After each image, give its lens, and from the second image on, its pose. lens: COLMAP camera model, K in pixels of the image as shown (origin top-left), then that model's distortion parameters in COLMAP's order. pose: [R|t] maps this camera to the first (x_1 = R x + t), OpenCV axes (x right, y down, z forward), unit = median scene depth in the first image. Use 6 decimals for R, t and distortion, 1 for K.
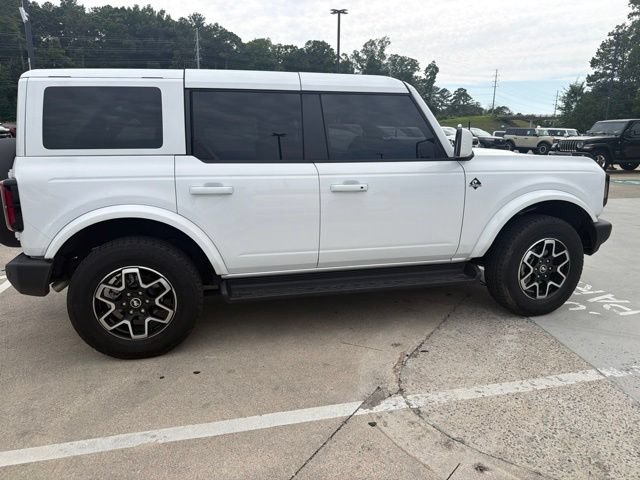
lens RADIAL K [[454.4, 0, 322.2], [0, 454.4, 238.4], [0, 0, 1]] dist [0.004462, -0.012576]
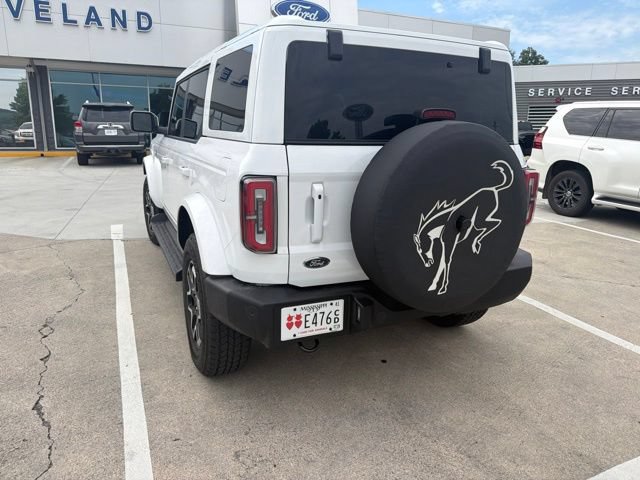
lens RADIAL K [[454.4, 0, 321.6], [0, 454.4, 239.0], [0, 0, 1]] dist [0.004462, -0.012576]
pose [[-0.207089, -0.240843, 0.948214, -1.324376], [0.200837, 0.938116, 0.282141, -0.299987], [-0.957486, 0.248865, -0.145903, 1.380585]]
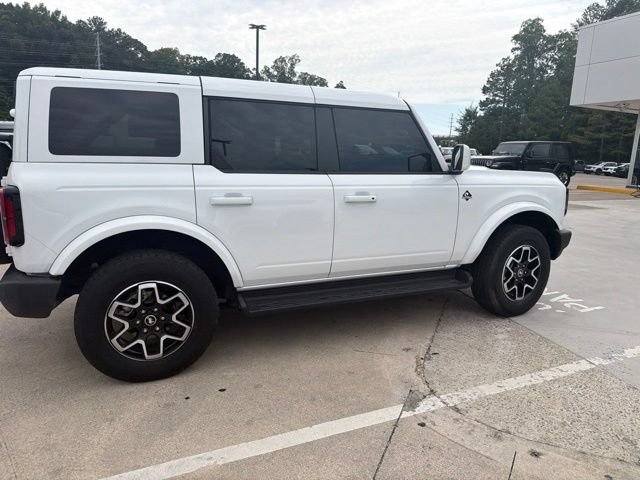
lens RADIAL K [[454.4, 0, 323.2], [0, 454.4, 237.3], [0, 0, 1]] dist [0.004462, -0.012576]
pose [[0.980707, -0.012391, 0.195092, -0.227885], [0.018841, 0.999334, -0.031244, 0.006359], [-0.194575, 0.034317, 0.980287, 0.007357]]
